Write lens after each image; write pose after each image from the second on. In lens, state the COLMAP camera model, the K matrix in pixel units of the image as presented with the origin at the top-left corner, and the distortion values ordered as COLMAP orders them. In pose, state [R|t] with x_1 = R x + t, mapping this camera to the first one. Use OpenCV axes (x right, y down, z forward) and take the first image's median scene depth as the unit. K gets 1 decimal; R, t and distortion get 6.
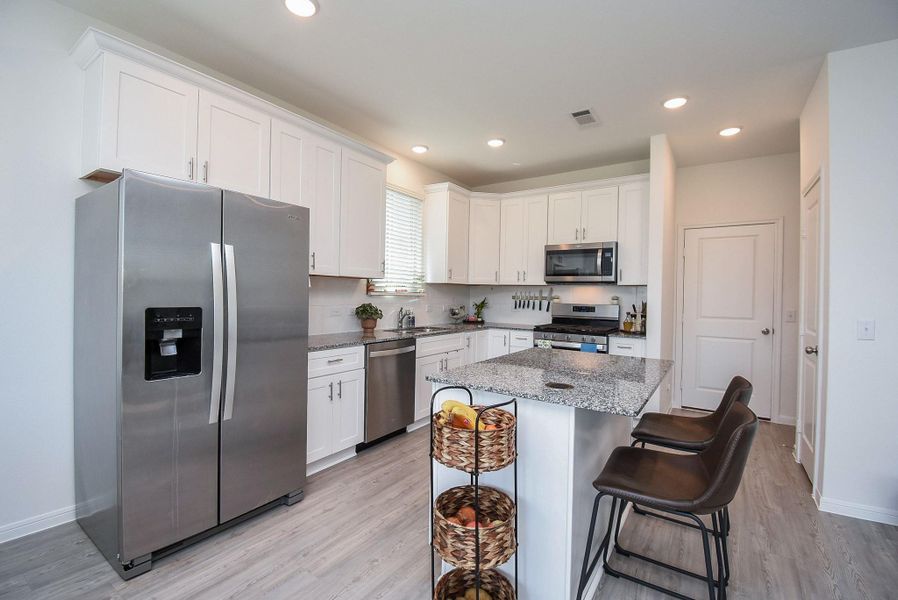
lens RADIAL K [[396.6, 0, 447.7], [0, 396.6, 296.4], [0, 0, 1]] dist [0.002452, -0.017487]
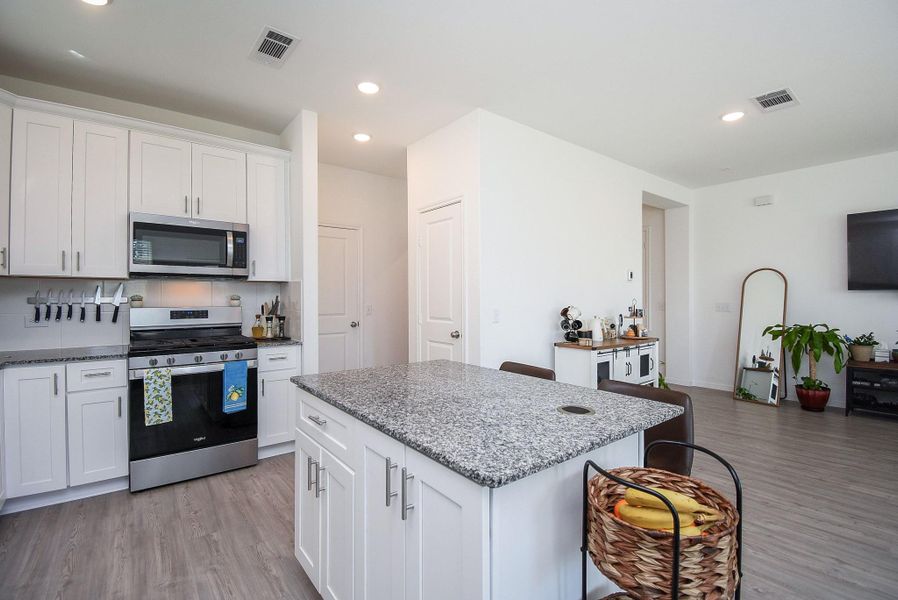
lens RADIAL K [[403.3, 0, 449.1], [0, 403.3, 296.5], [0, 0, 1]] dist [0.020443, -0.026687]
pose [[0.304731, -0.016960, 0.952287, -0.194679], [0.009663, 0.999845, 0.014715, -0.005312], [-0.952389, 0.004717, 0.304848, 0.357142]]
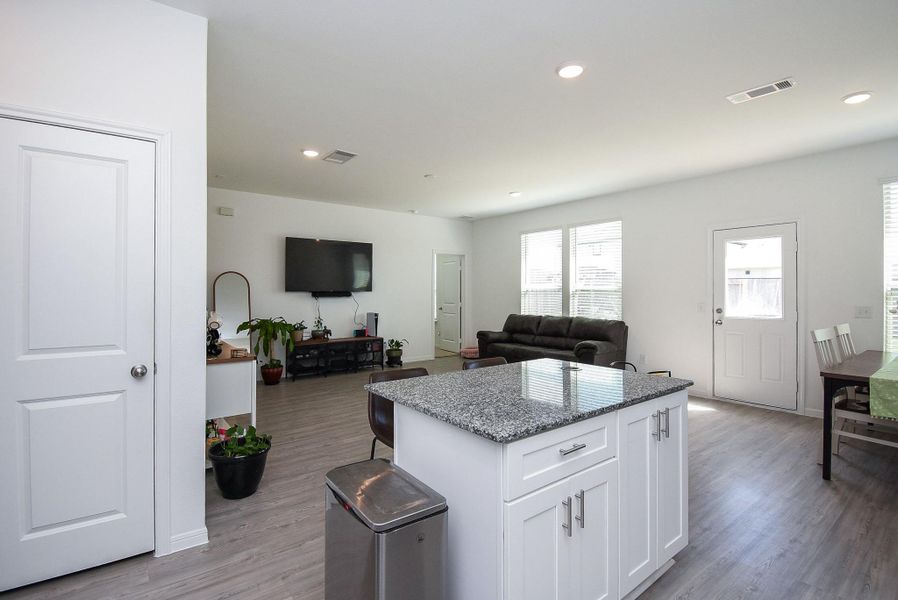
lens RADIAL K [[417.3, 0, 434.0], [0, 417.3, 290.2], [0, 0, 1]] dist [-0.020508, -0.000603]
pose [[-0.944120, -0.014789, 0.329269, 0.095429], [-0.014370, 0.999890, 0.003708, -0.014324], [-0.329288, -0.001231, -0.944229, 0.898077]]
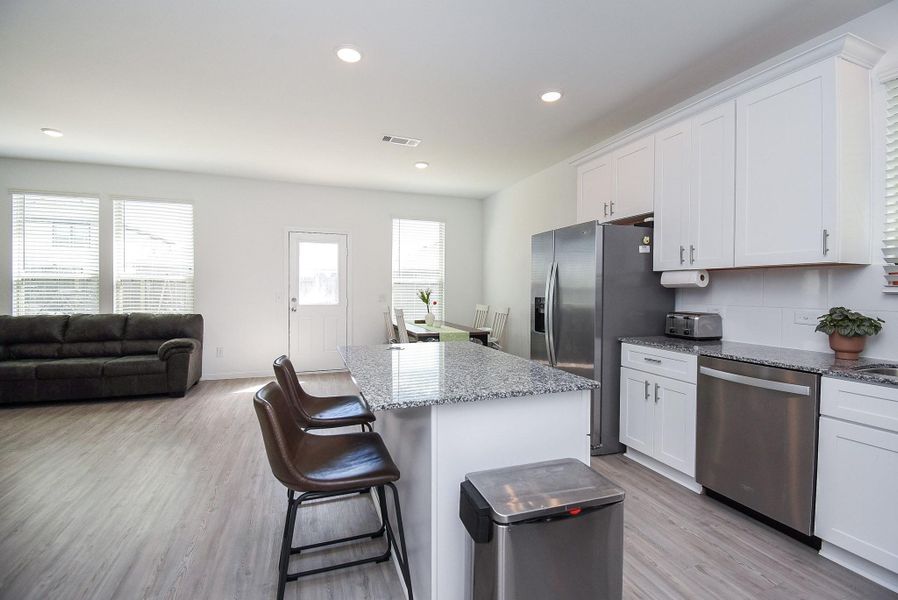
lens RADIAL K [[396.6, 0, 447.7], [0, 396.6, 296.4], [0, 0, 1]] dist [0.002452, -0.017487]
pose [[-0.579636, -0.005492, -0.814857, 0.490160], [-0.018256, 0.999814, 0.006247, 0.006845], [0.814671, 0.018497, -0.579628, 0.719829]]
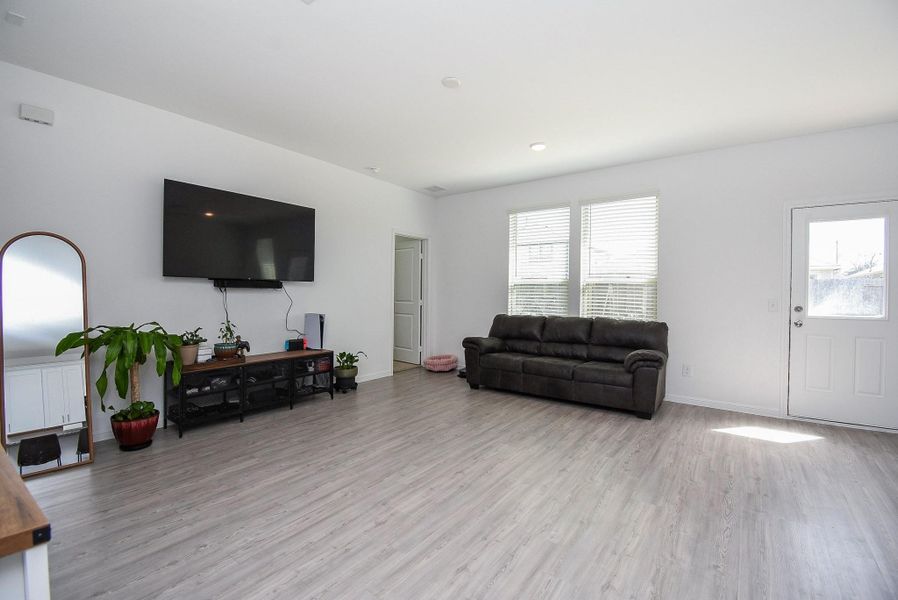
lens RADIAL K [[396.6, 0, 447.7], [0, 396.6, 296.4], [0, 0, 1]] dist [0.002452, -0.017487]
pose [[-0.998923, -0.026566, 0.038041, 0.468823], [-0.026194, 0.999604, 0.010258, 0.018410], [-0.038298, 0.009251, -0.999224, 0.458569]]
